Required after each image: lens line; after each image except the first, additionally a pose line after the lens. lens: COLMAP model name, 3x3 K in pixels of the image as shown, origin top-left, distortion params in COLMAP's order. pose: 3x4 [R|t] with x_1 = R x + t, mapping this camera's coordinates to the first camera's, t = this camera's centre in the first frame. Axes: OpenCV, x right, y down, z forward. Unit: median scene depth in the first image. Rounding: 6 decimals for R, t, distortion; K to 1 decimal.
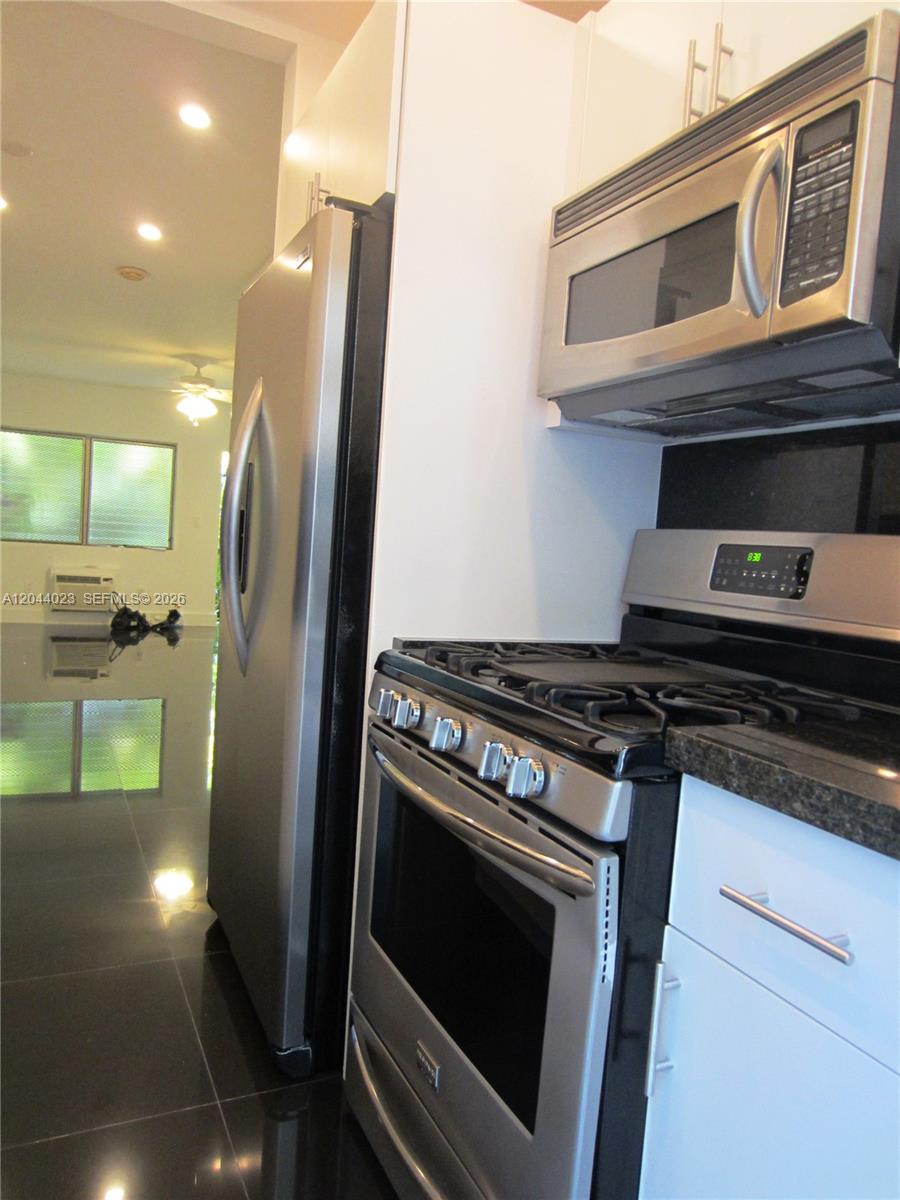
lens RADIAL K [[861.7, 0, 464.0], [0, 861.7, 586.8], [0, 0, 1]] dist [-0.006761, -0.003730]
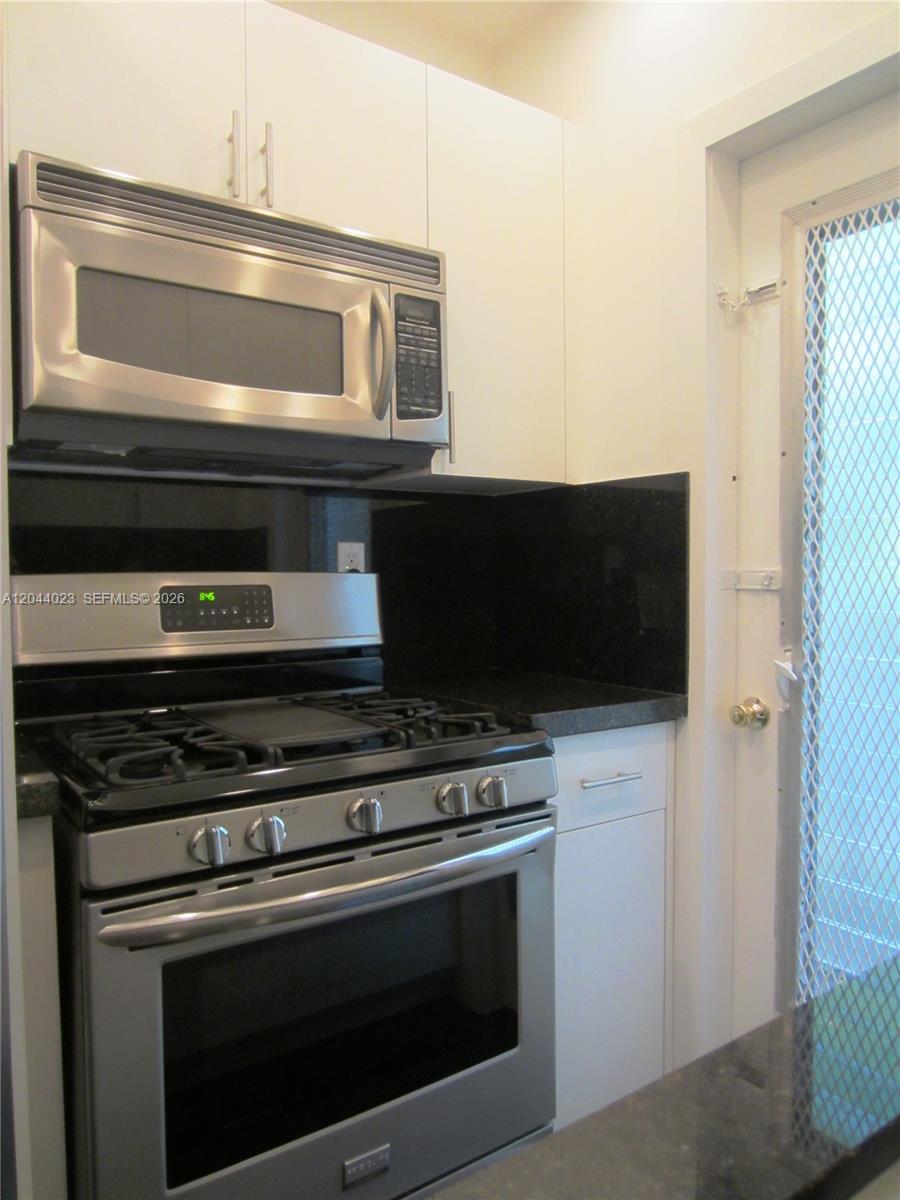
lens RADIAL K [[861.7, 0, 464.0], [0, 861.7, 586.8], [0, 0, 1]] dist [-0.006761, -0.003730]
pose [[-0.151493, -0.091993, 0.984168, -1.058599], [0.039880, 0.994280, 0.099077, -0.191142], [-0.987654, 0.054258, -0.146958, 1.128357]]
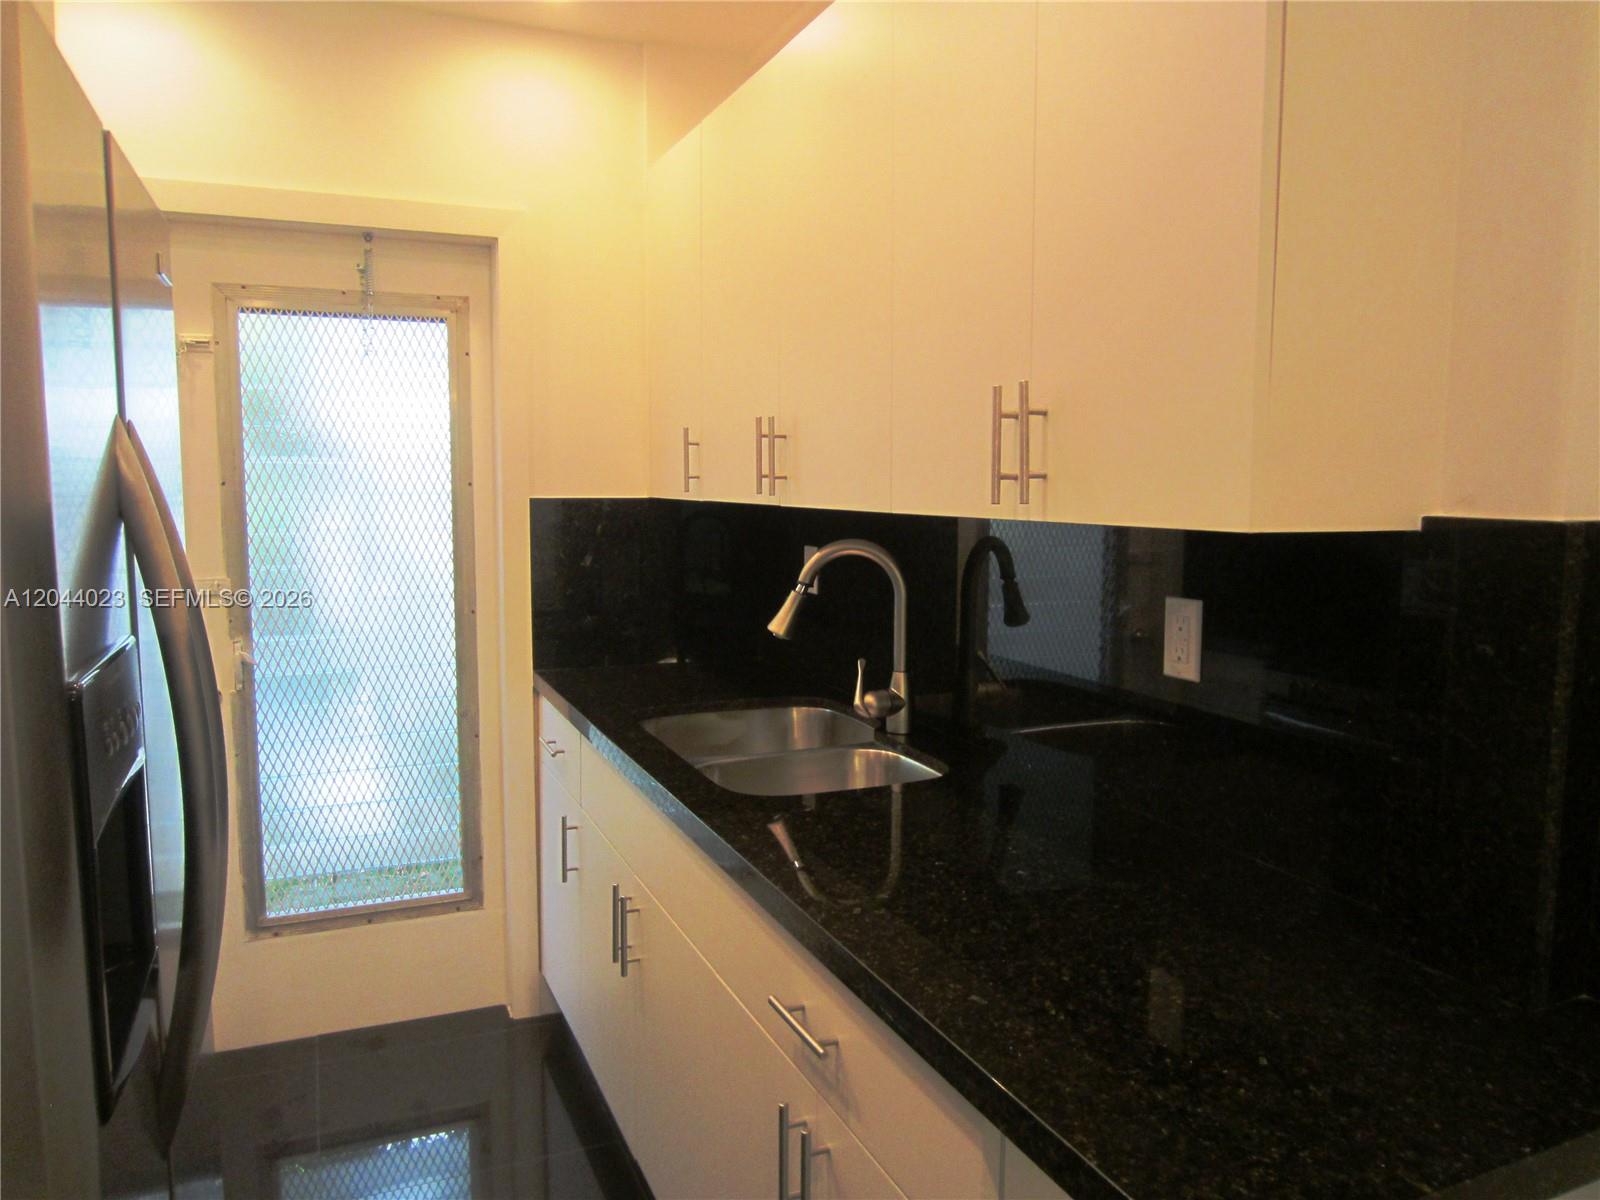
lens RADIAL K [[1149.0, 0, 800.0], [0, 1149.0, 600.0], [0, 0, 1]] dist [-0.006761, -0.003730]
pose [[-0.995995, -0.076131, 0.046892, -1.005565], [-0.067634, 0.984500, 0.161821, -0.475765], [-0.058484, 0.158001, -0.985705, 2.669761]]
